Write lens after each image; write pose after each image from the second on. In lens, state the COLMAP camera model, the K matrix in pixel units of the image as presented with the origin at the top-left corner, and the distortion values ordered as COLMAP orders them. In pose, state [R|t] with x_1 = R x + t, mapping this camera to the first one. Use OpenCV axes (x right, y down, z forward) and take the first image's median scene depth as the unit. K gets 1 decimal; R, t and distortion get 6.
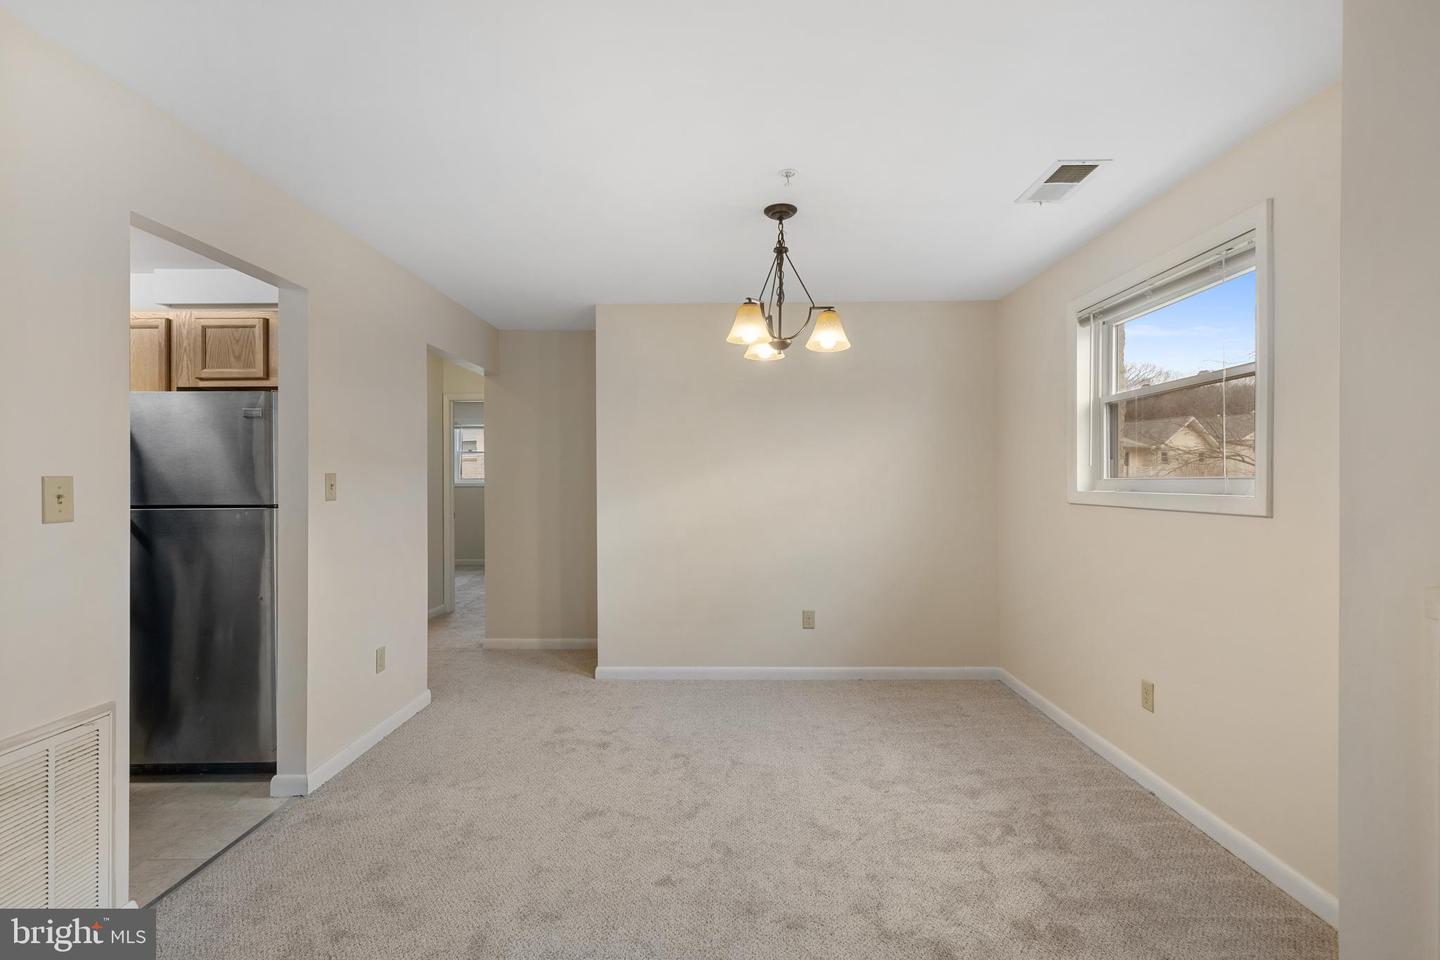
lens RADIAL K [[651.3, 0, 725.6], [0, 651.3, 486.4], [0, 0, 1]] dist [0.001828, -0.000140]
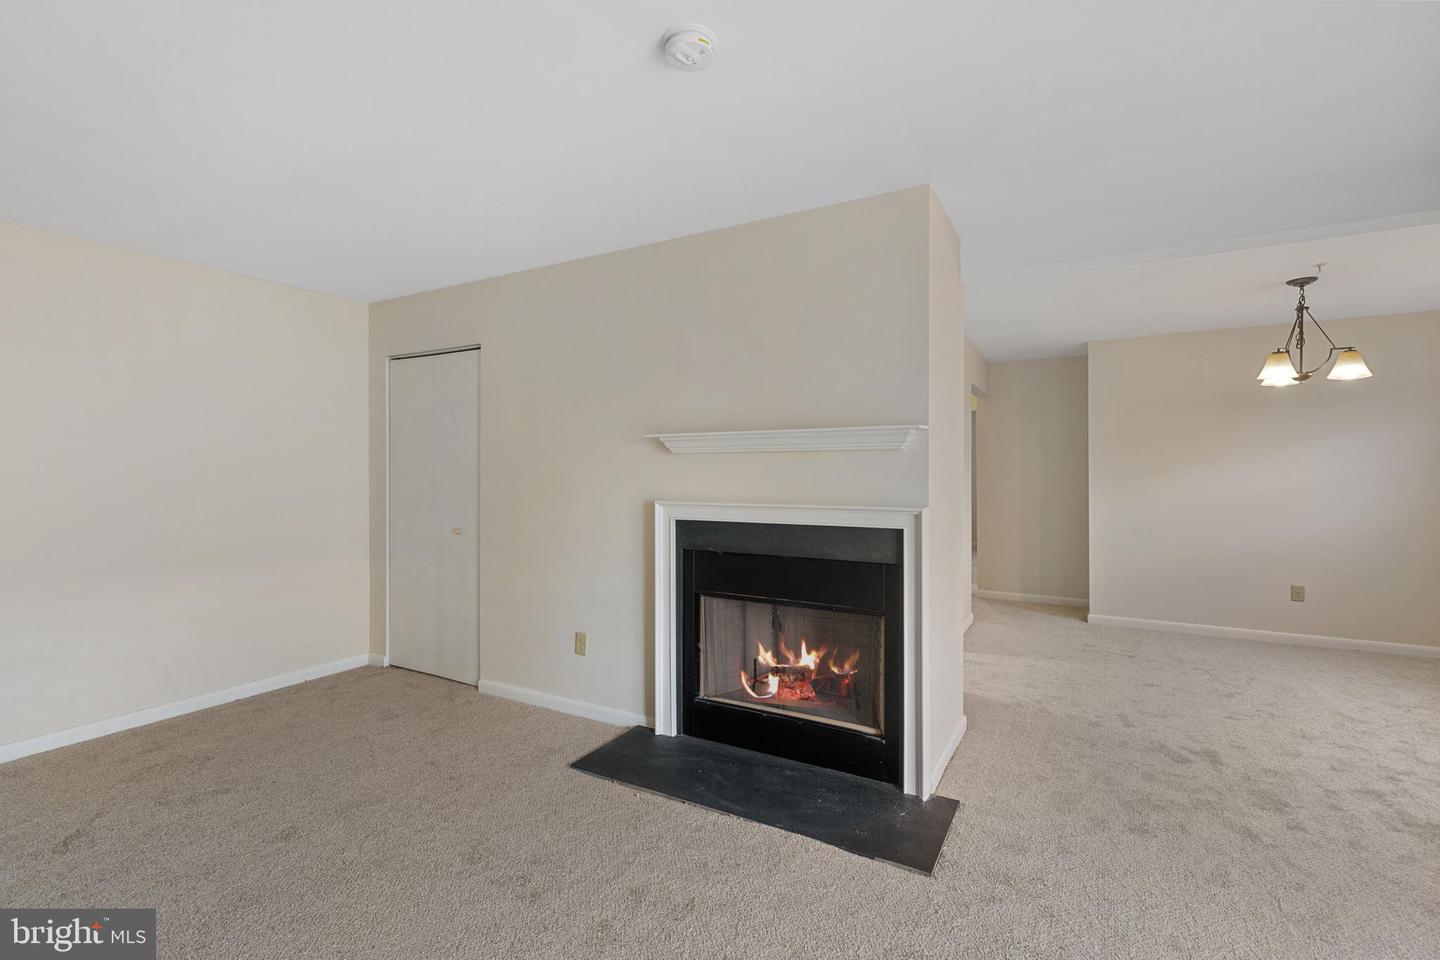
lens RADIAL K [[648.4, 0, 722.6], [0, 648.4, 474.9], [0, 0, 1]] dist [0.003059, -0.000160]
pose [[0.872016, 0.004318, -0.489459, -0.311967], [-0.008014, 0.999953, -0.005456, 0.009178], [0.489412, 0.008681, 0.872009, -0.809122]]
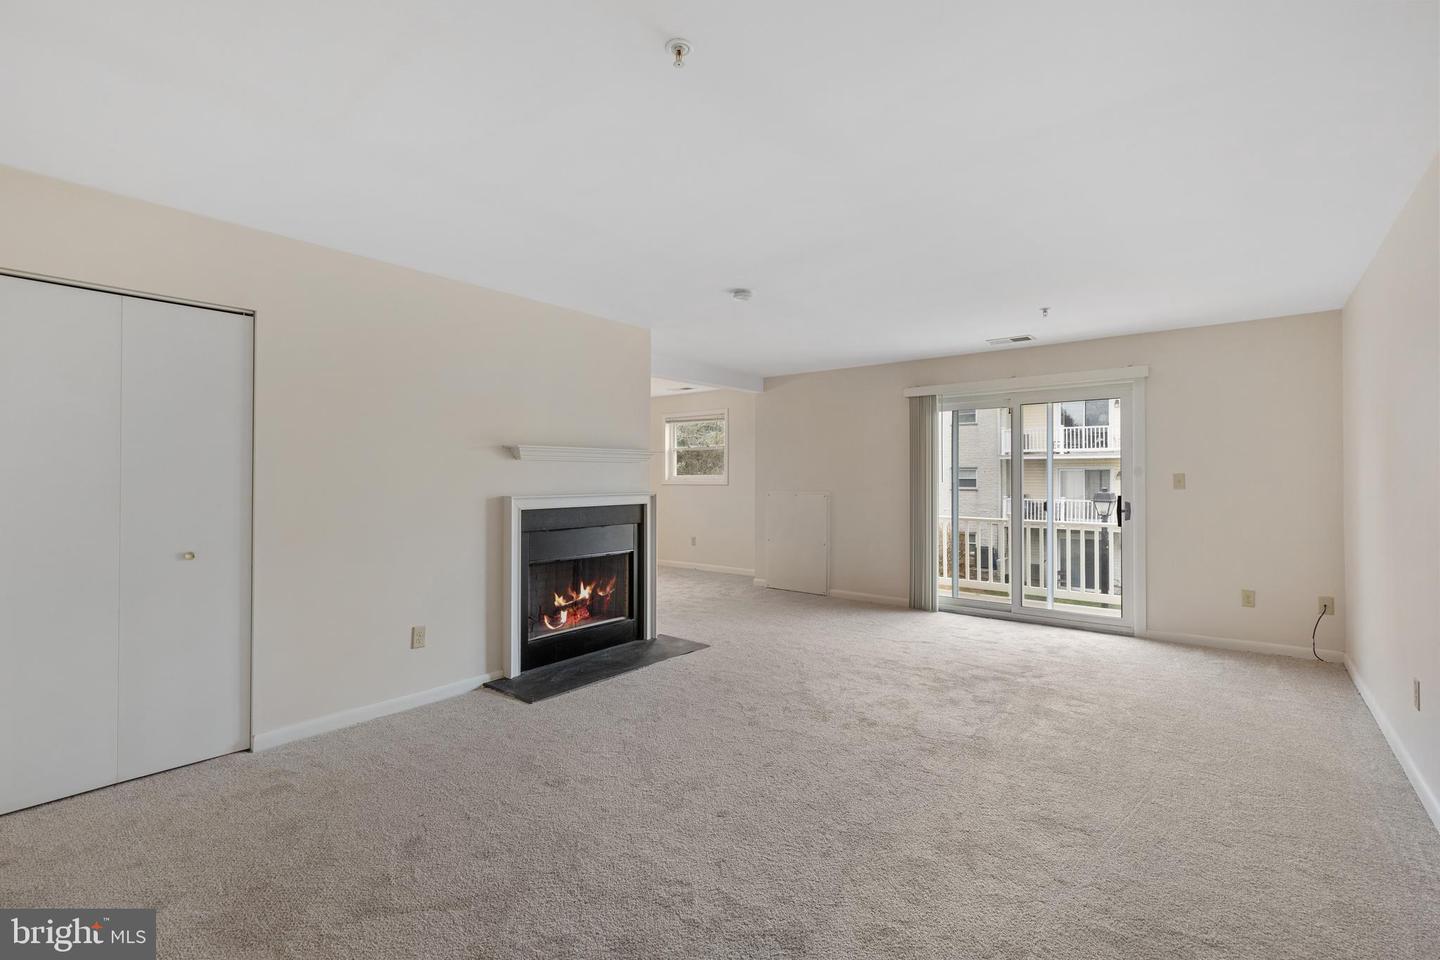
lens RADIAL K [[673.3, 0, 721.4], [0, 673.3, 470.6], [0, 0, 1]] dist [0.001168, -0.000212]
pose [[0.629265, 0.009401, 0.777134, -1.809977], [0.010139, 0.999742, -0.020303, 0.027796], [-0.777125, 0.020655, 0.629008, -1.177354]]
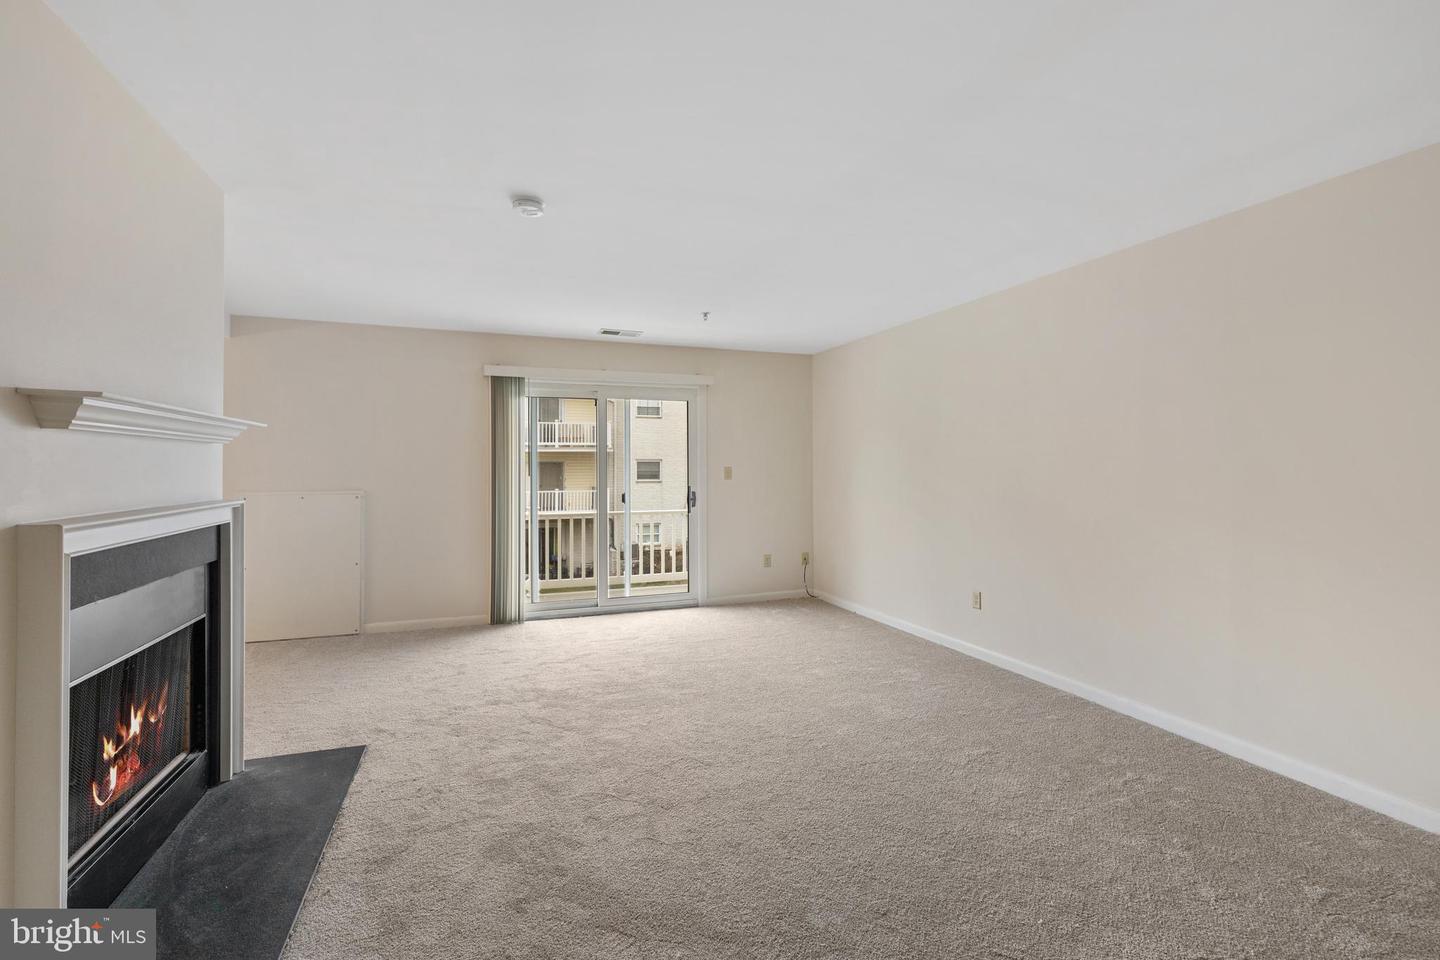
lens RADIAL K [[673.3, 0, 721.4], [0, 673.3, 470.6], [0, 0, 1]] dist [0.001168, -0.000212]
pose [[-0.382216, -0.004331, 0.924063, -1.685096], [0.013508, 0.999856, 0.010274, 0.001988], [-0.923974, 0.016409, -0.382102, -0.169305]]
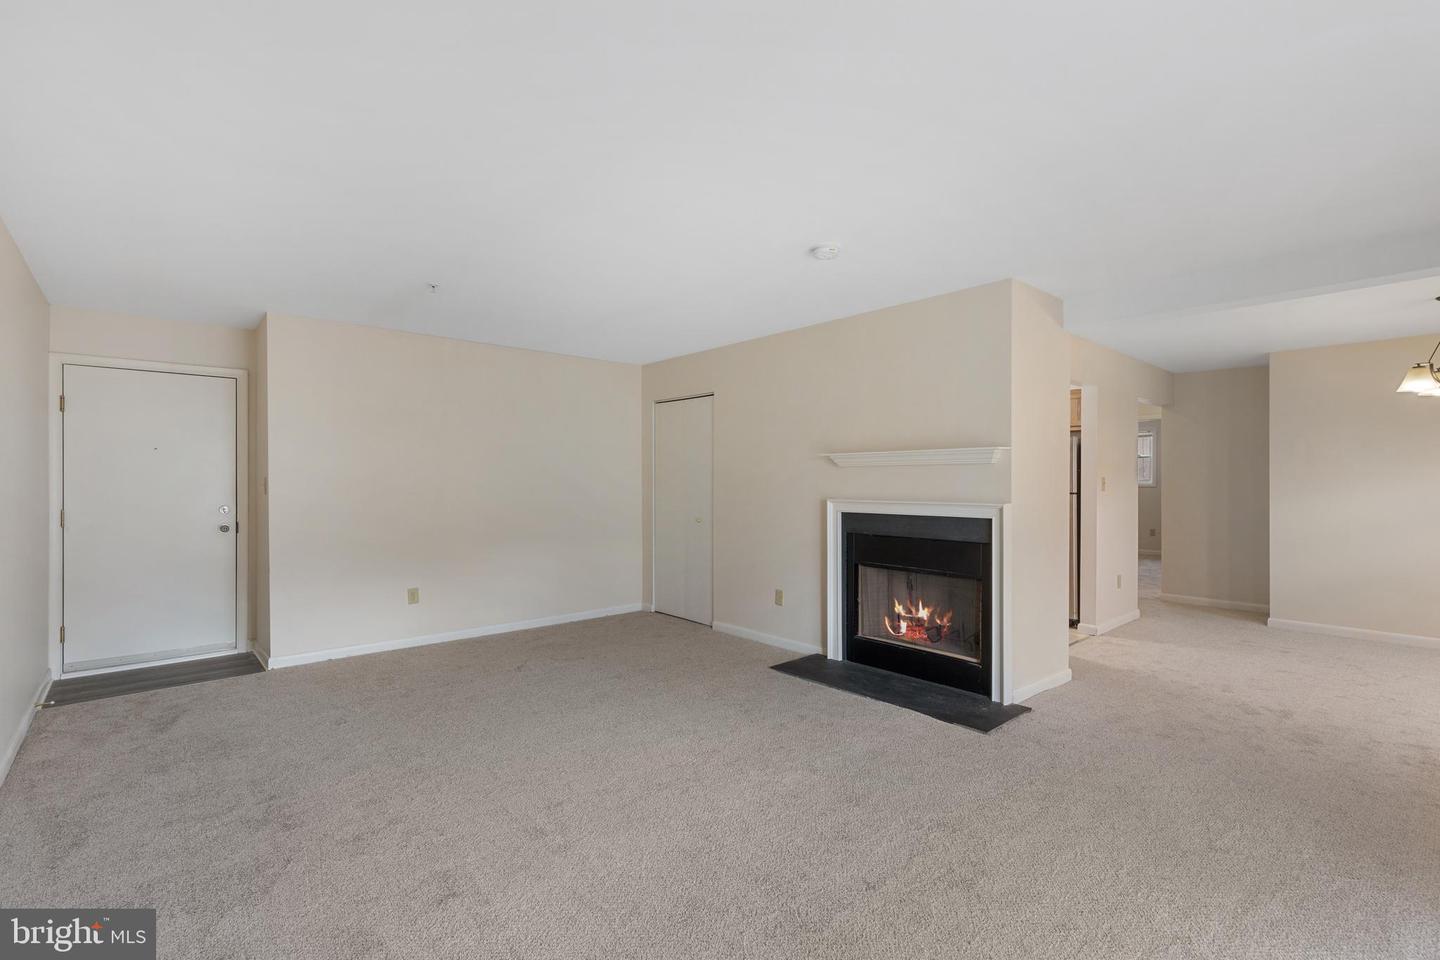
lens RADIAL K [[638.9, 0, 720.6], [0, 638.9, 476.1], [0, 0, 1]] dist [-0.000799, -0.000251]
pose [[0.663501, -0.003541, -0.748167, 0.065120], [-0.009483, 0.999869, -0.013142, 0.013981], [0.748115, 0.015815, 0.663380, -1.160817]]
